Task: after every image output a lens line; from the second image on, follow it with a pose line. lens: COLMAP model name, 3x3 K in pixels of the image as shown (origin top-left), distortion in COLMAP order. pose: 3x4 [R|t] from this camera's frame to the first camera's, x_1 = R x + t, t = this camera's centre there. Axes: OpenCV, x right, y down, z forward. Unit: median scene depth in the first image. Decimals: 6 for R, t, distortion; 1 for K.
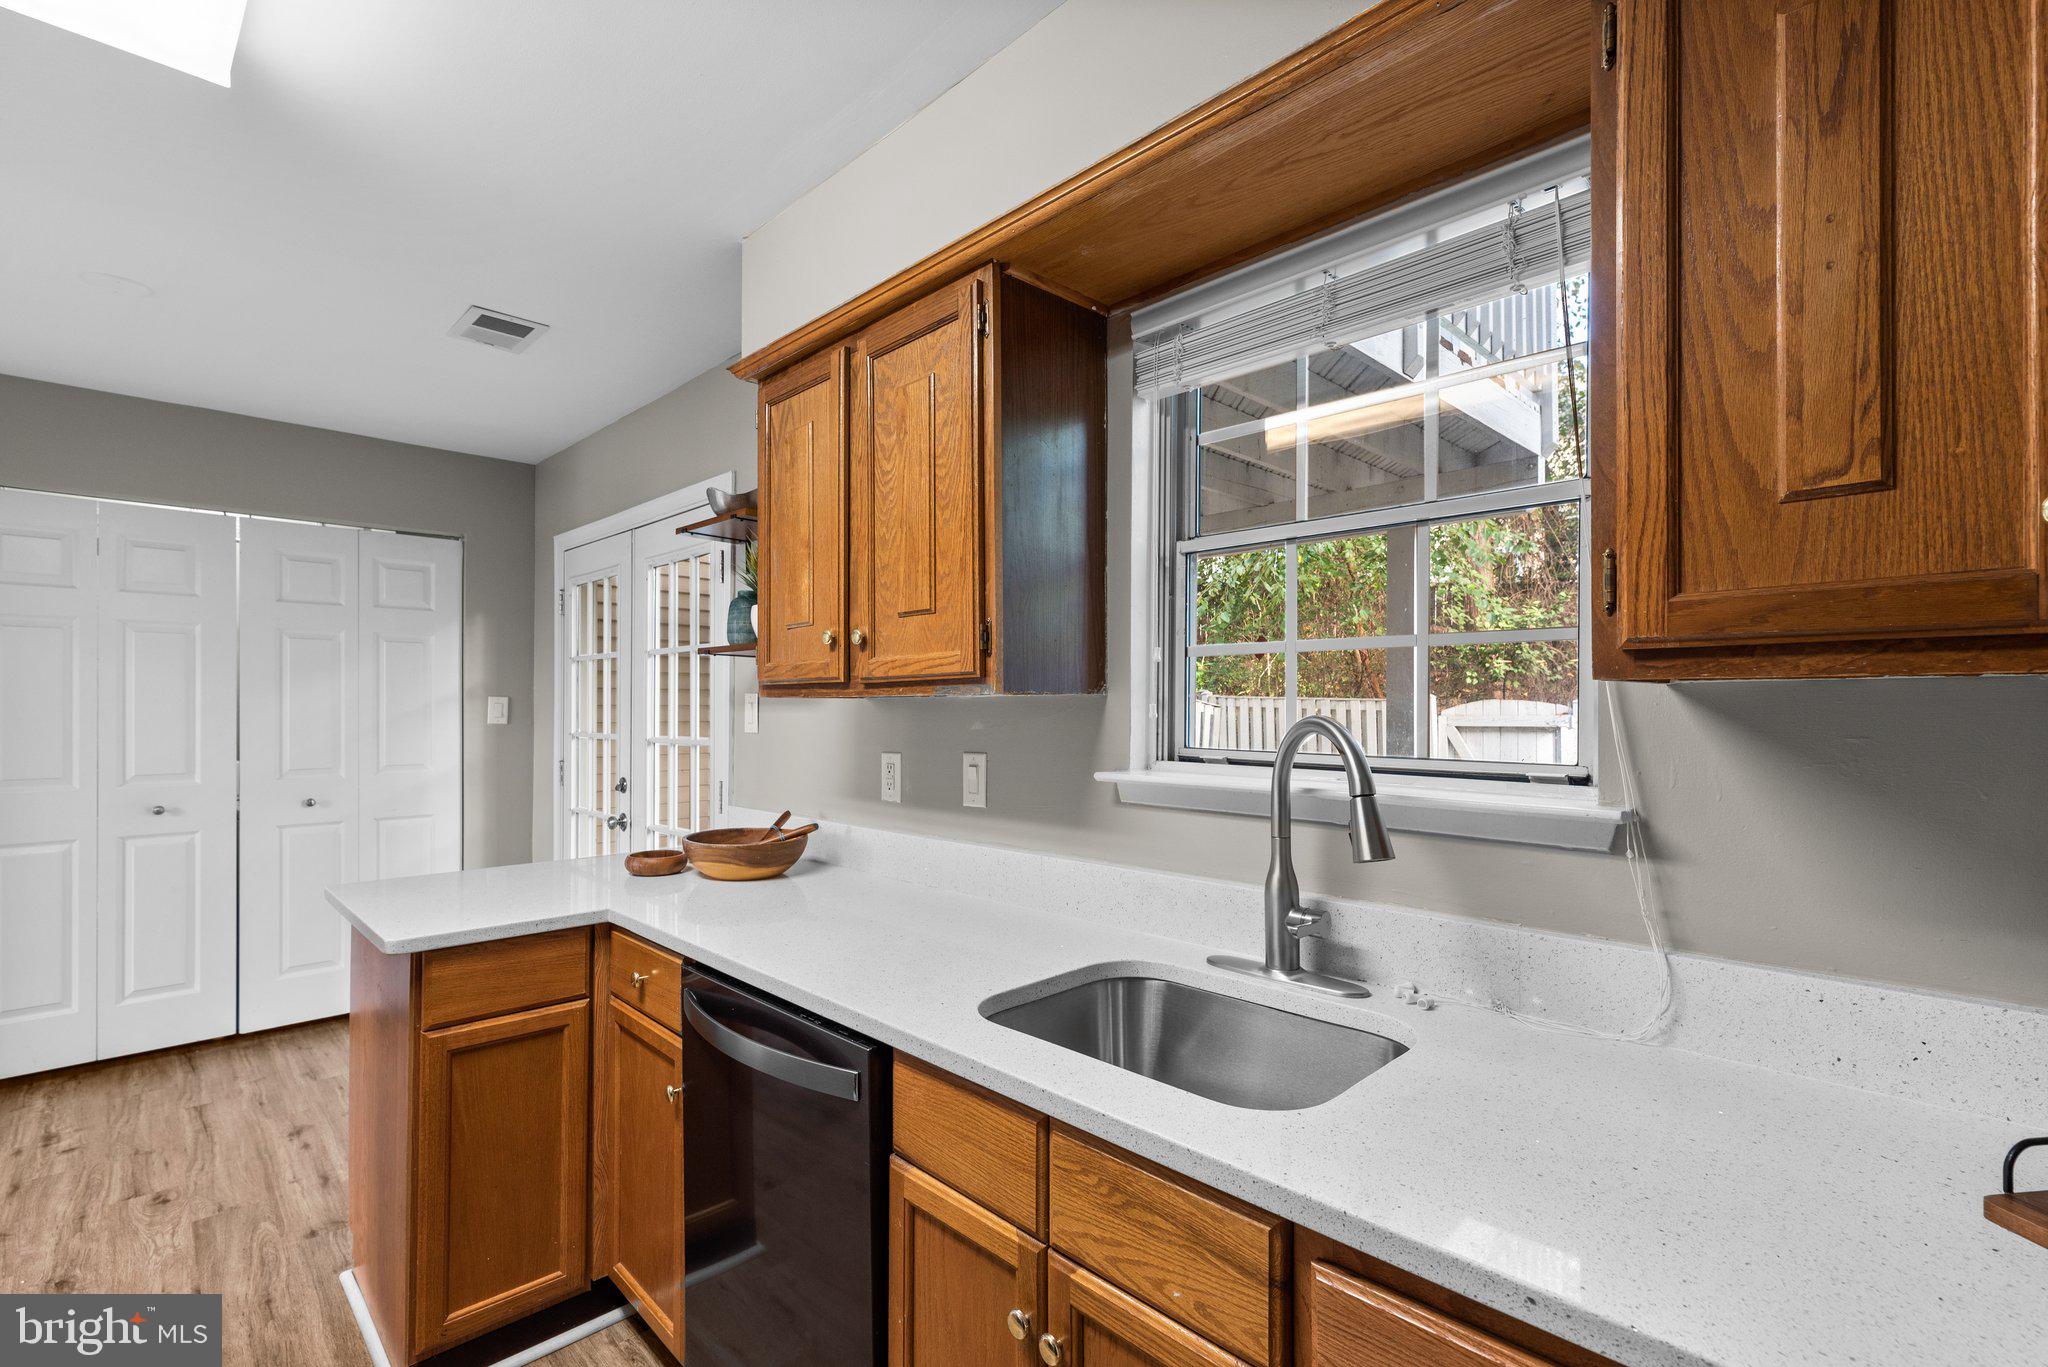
lens RADIAL K [[921.5, 0, 1041.9], [0, 921.5, 693.9], [0, 0, 1]] dist [0.005561, -0.000680]
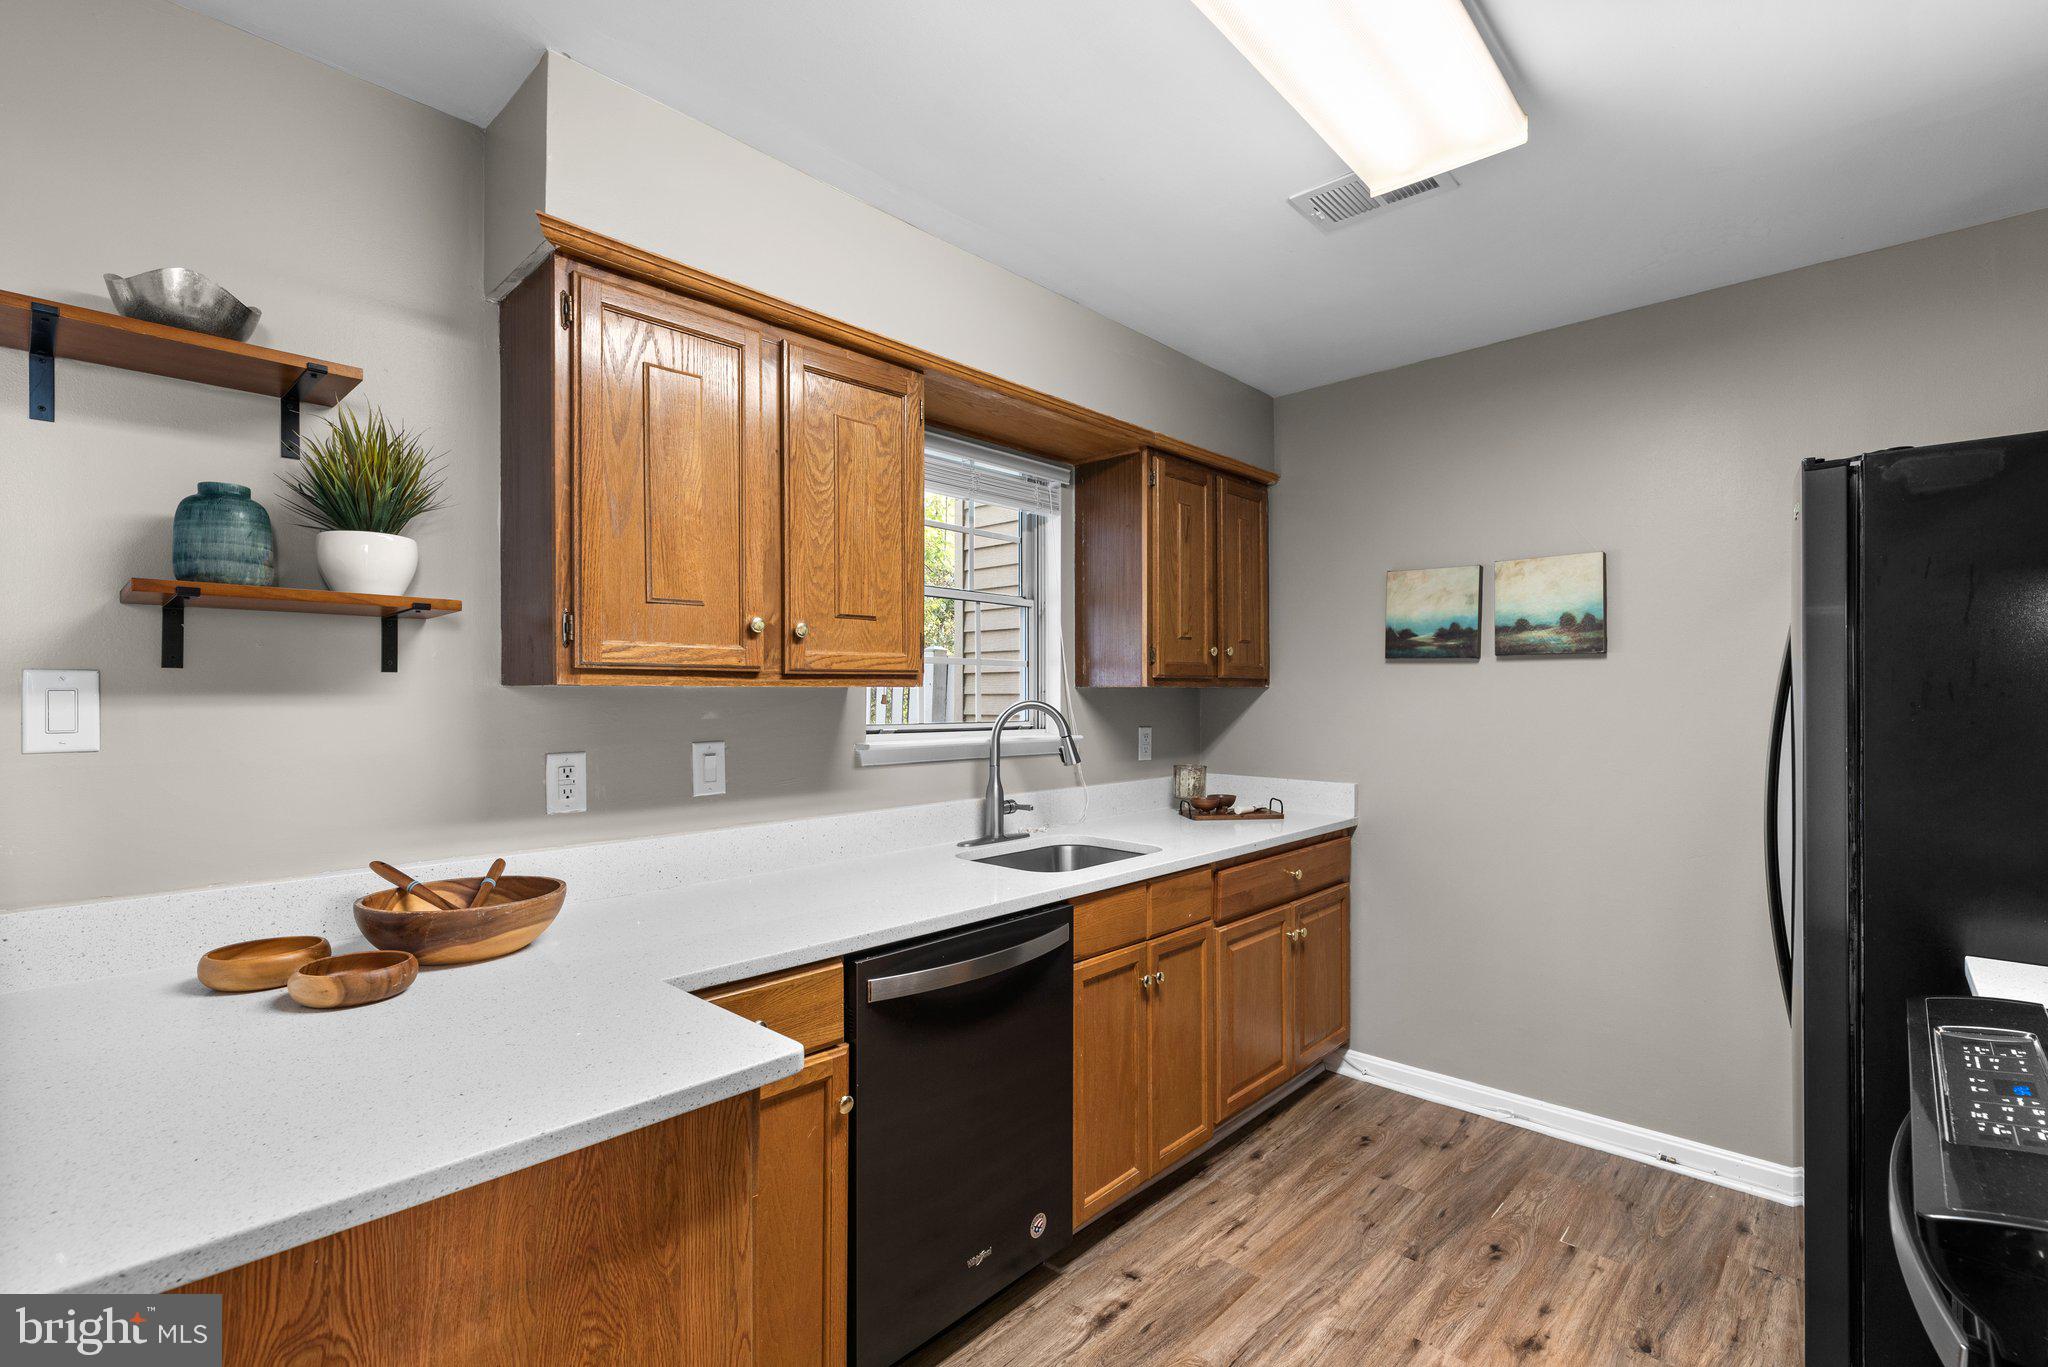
lens RADIAL K [[921.5, 0, 1029.8], [0, 921.5, 688.7], [0, 0, 1]] dist [0.005561, -0.000680]
pose [[-0.029903, 0.010020, 0.999503, -1.519822], [-0.015239, 0.999829, -0.010479, 0.014110], [-0.999437, -0.015545, -0.029745, 0.934366]]
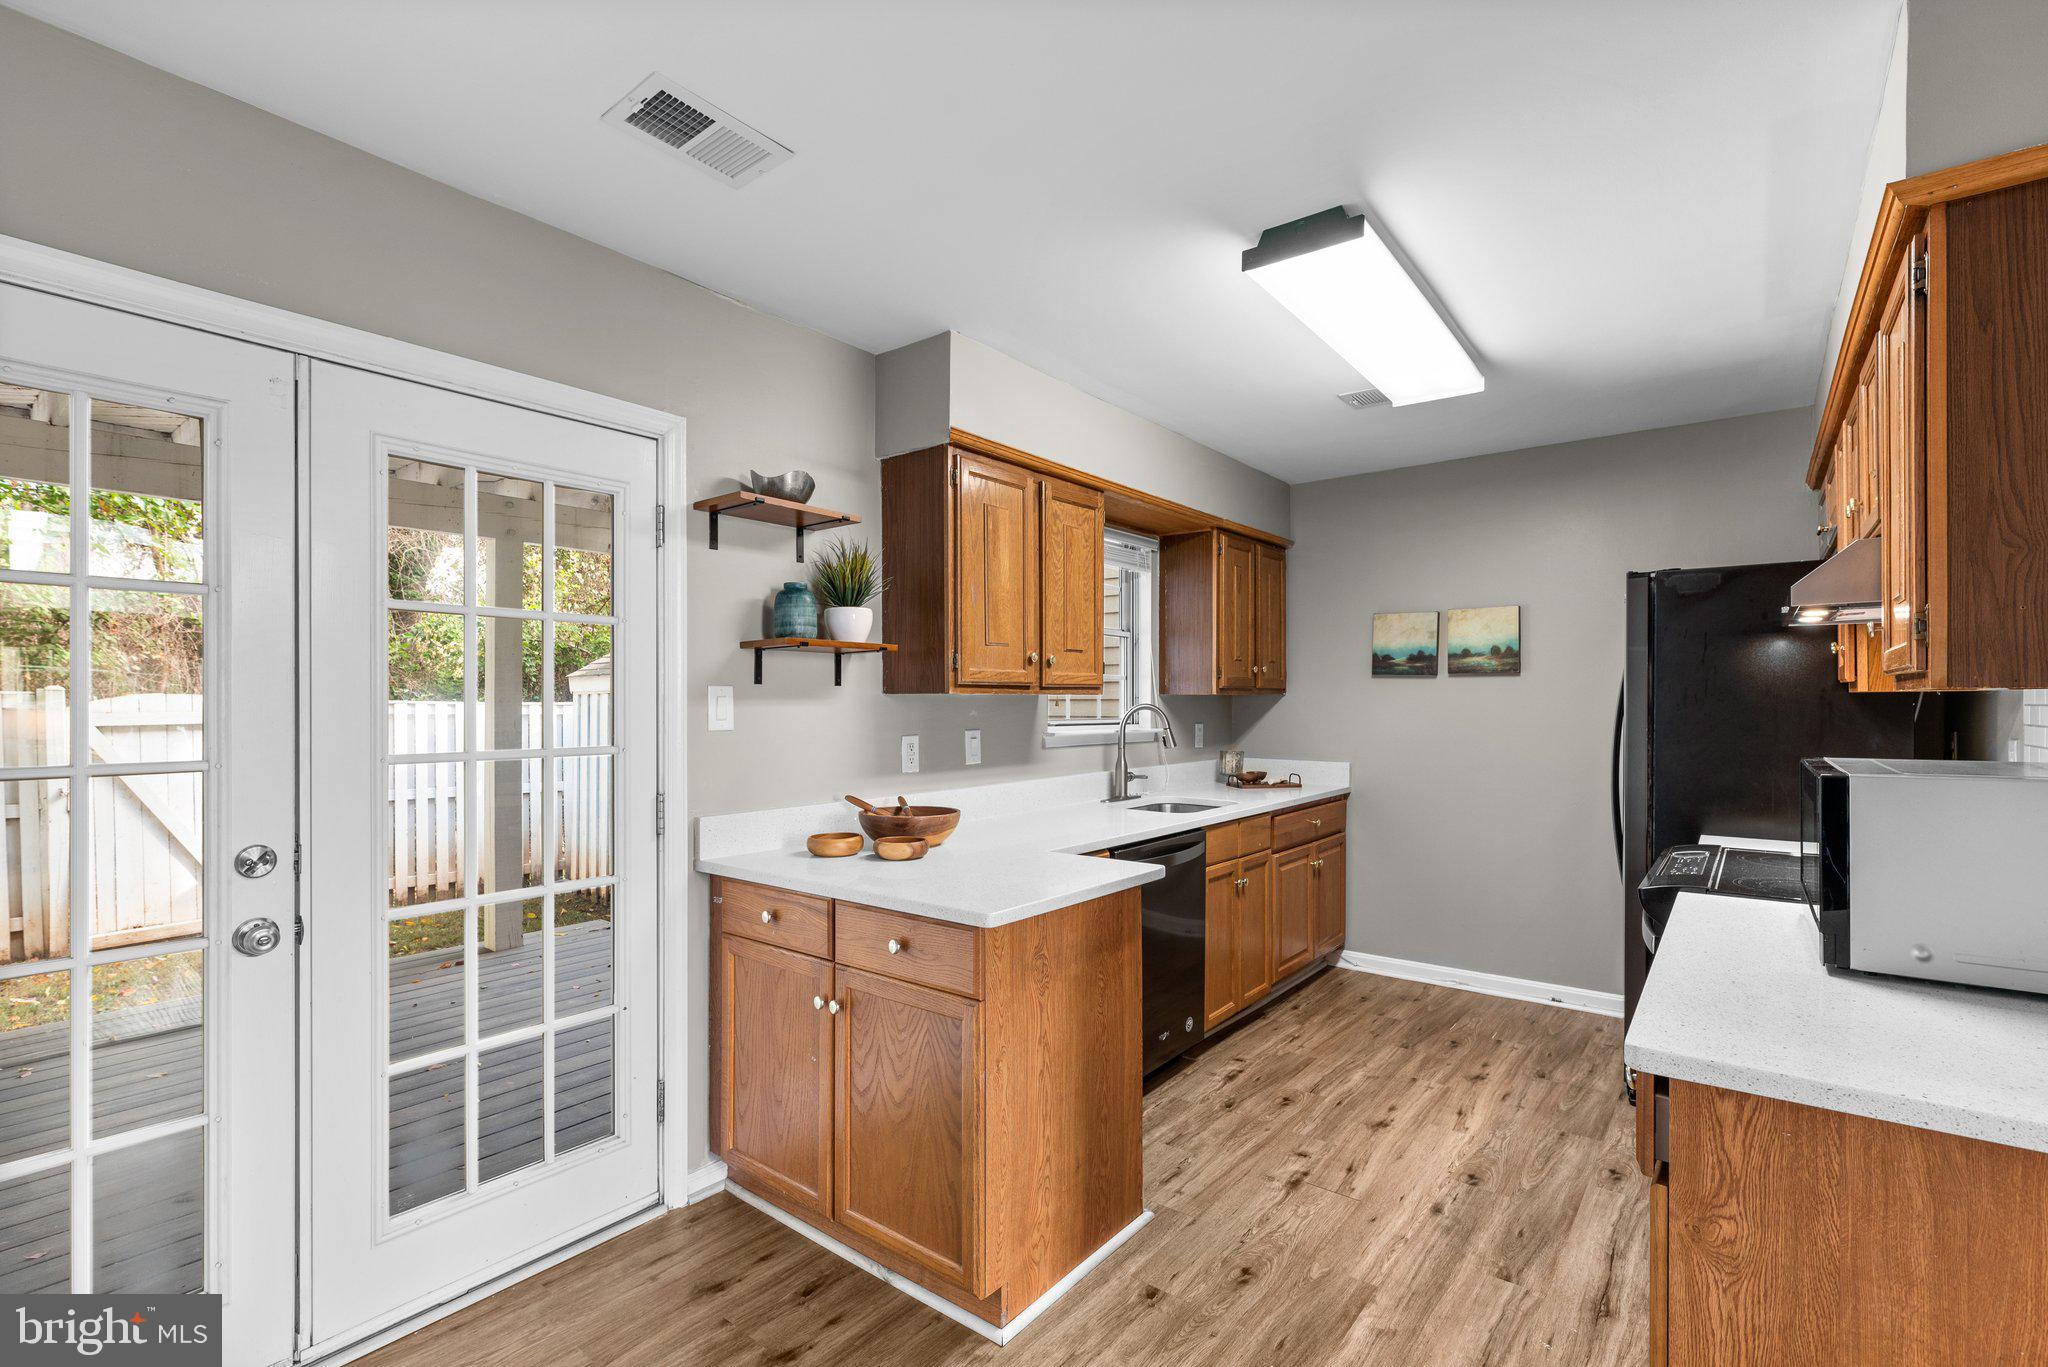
lens RADIAL K [[921.5, 0, 1035.3], [0, 921.5, 702.8], [0, 0, 1]] dist [0.005561, -0.000680]
pose [[-0.114610, 0.000332, 0.993411, -2.288951], [-0.015612, 0.999876, -0.002135, 0.025985], [-0.993288, -0.015754, -0.114590, 1.484640]]
